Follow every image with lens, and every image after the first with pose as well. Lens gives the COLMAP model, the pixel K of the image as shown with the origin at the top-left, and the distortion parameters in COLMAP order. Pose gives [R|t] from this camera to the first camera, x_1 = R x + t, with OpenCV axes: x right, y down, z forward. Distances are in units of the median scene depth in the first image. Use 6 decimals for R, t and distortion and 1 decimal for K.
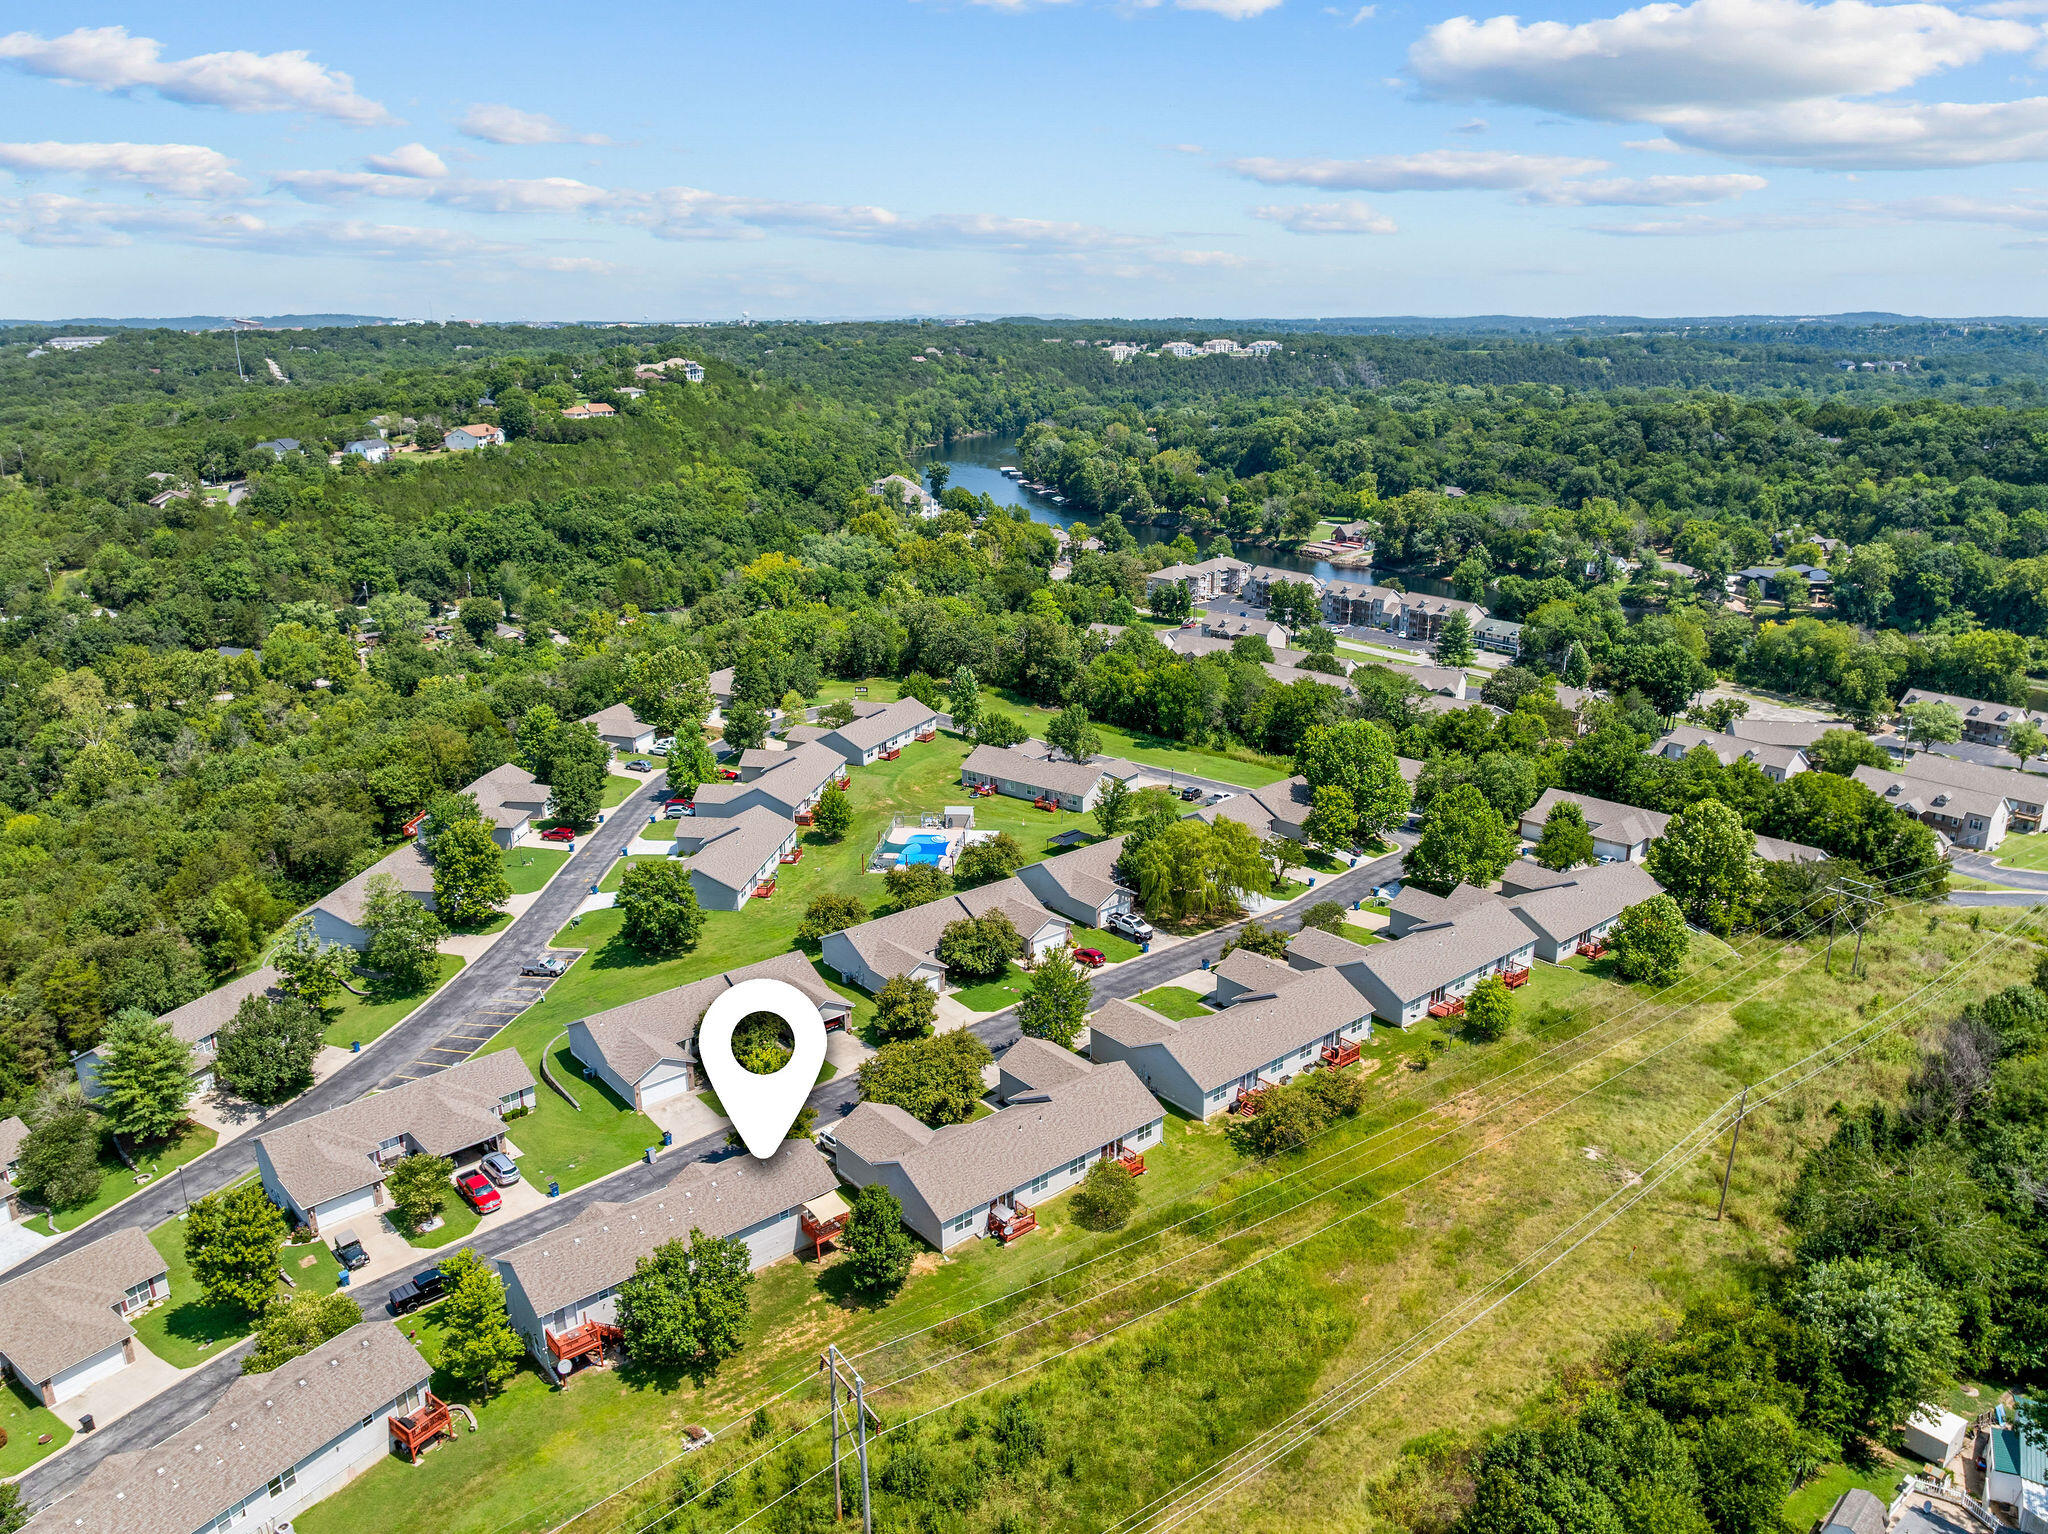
lens RADIAL K [[1477.7, 0, 1024.0], [0, 1477.7, 767.0], [0, 0, 1]] dist [-0.046461, 0.007058]
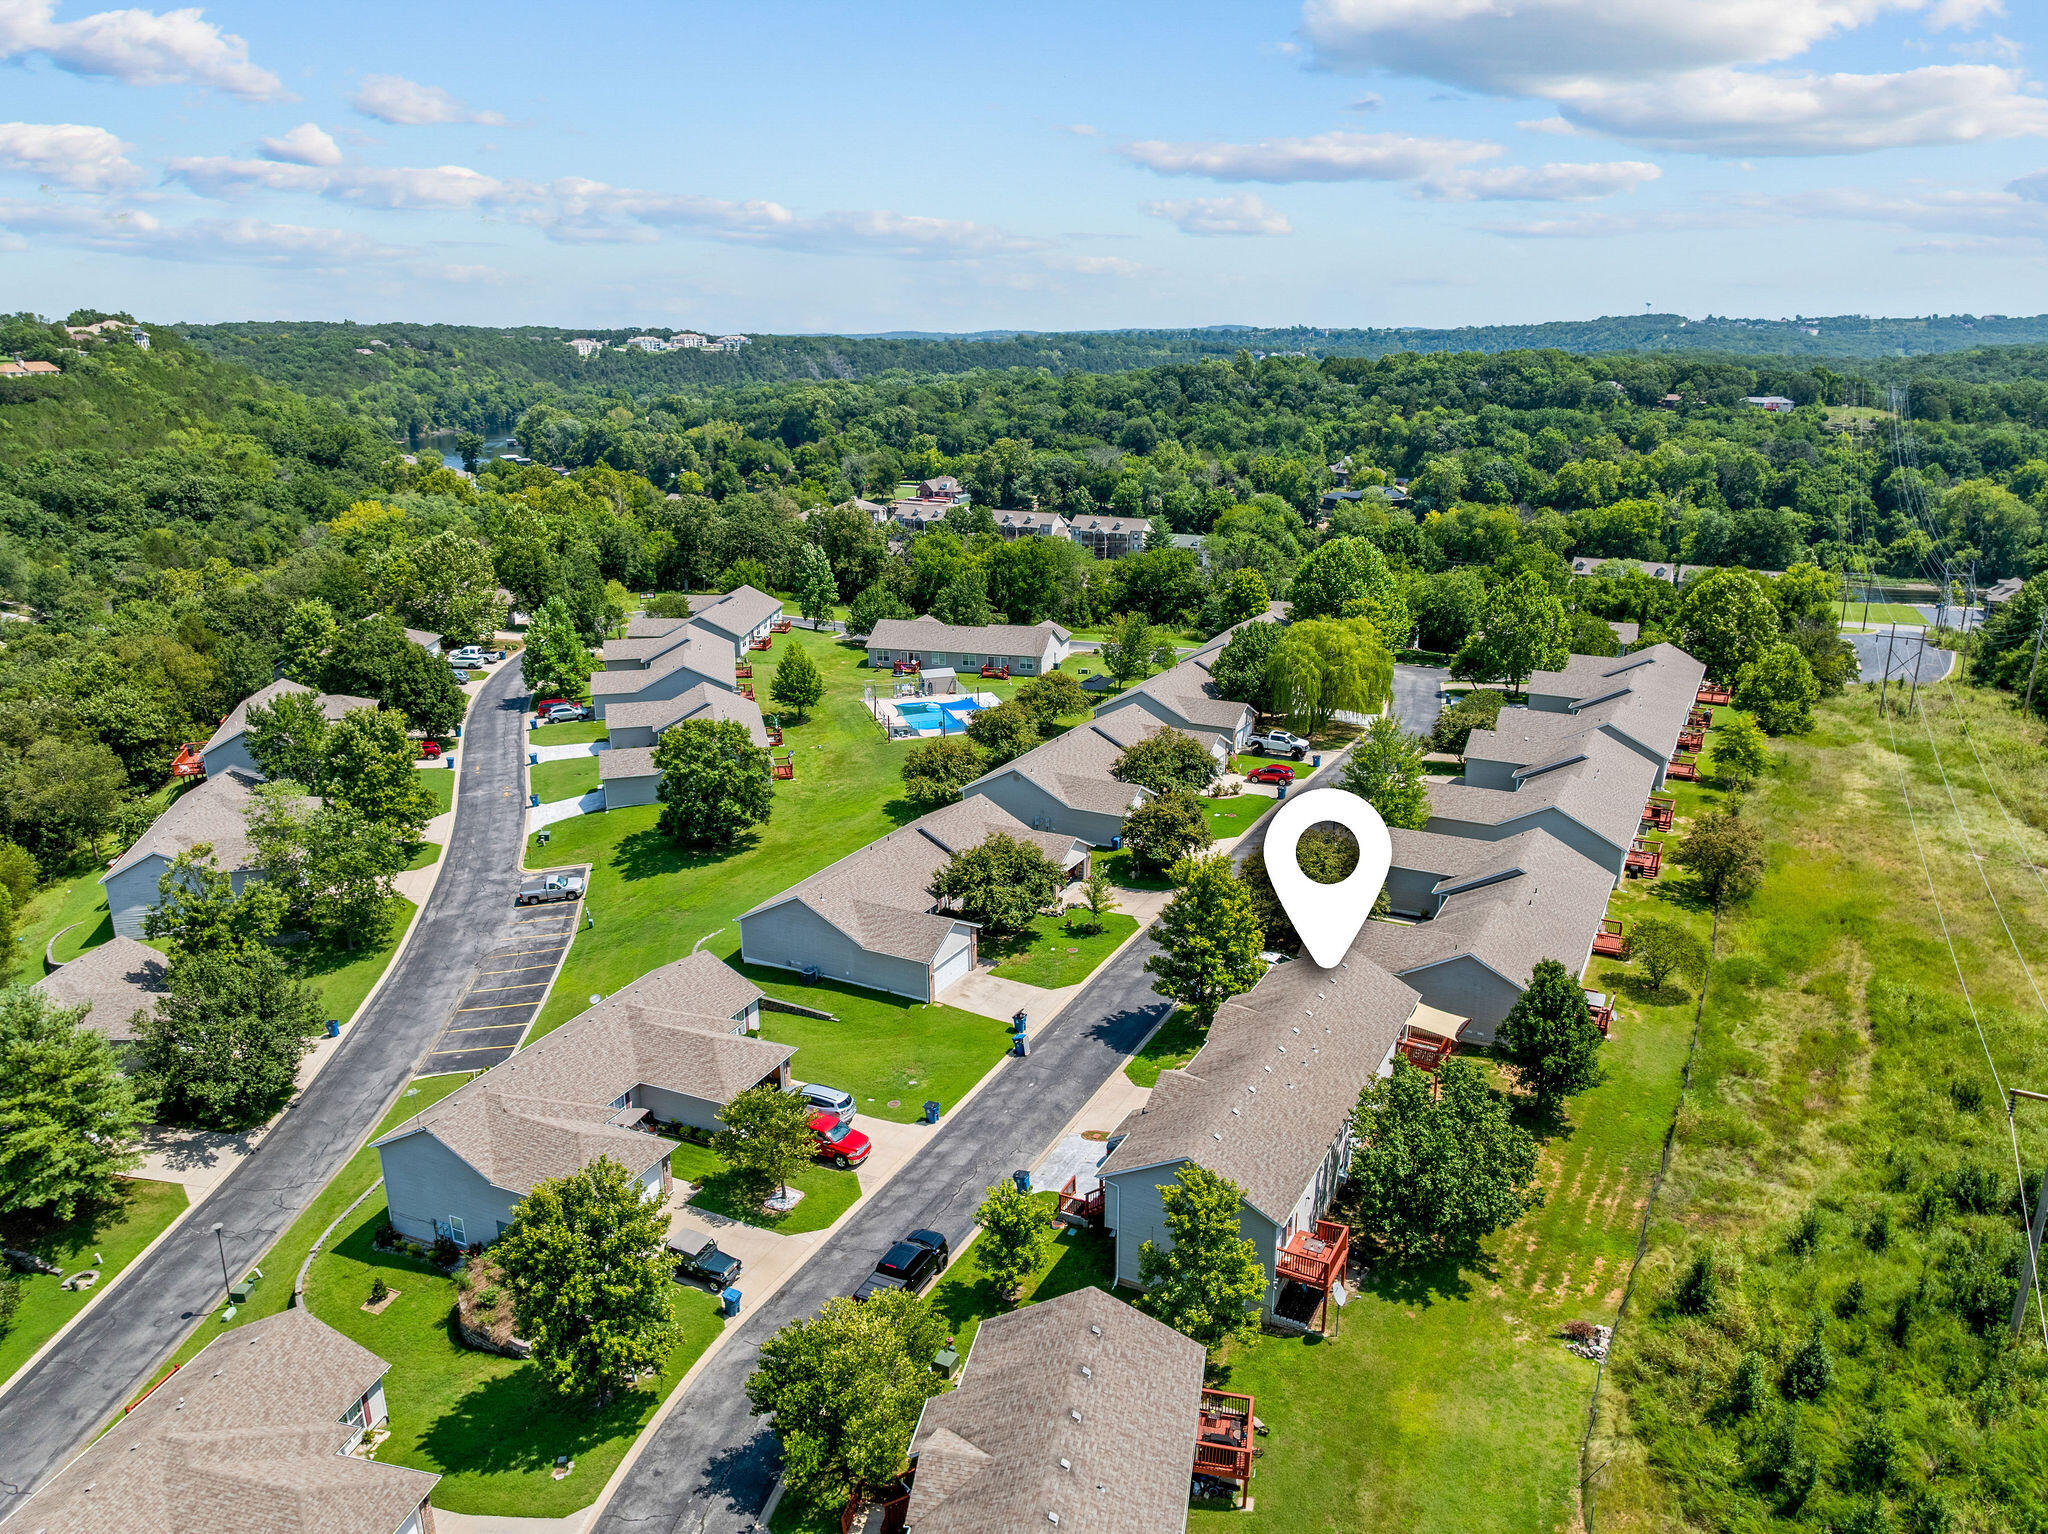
lens RADIAL K [[1477.7, 0, 1024.0], [0, 1477.7, 767.0], [0, 0, 1]] dist [-0.046461, 0.007058]
pose [[0.921304, -0.105288, 0.374317, -0.117922], [0.113144, 0.993578, 0.000994, 0.032542], [-0.372018, 0.041436, 0.927300, 0.086653]]
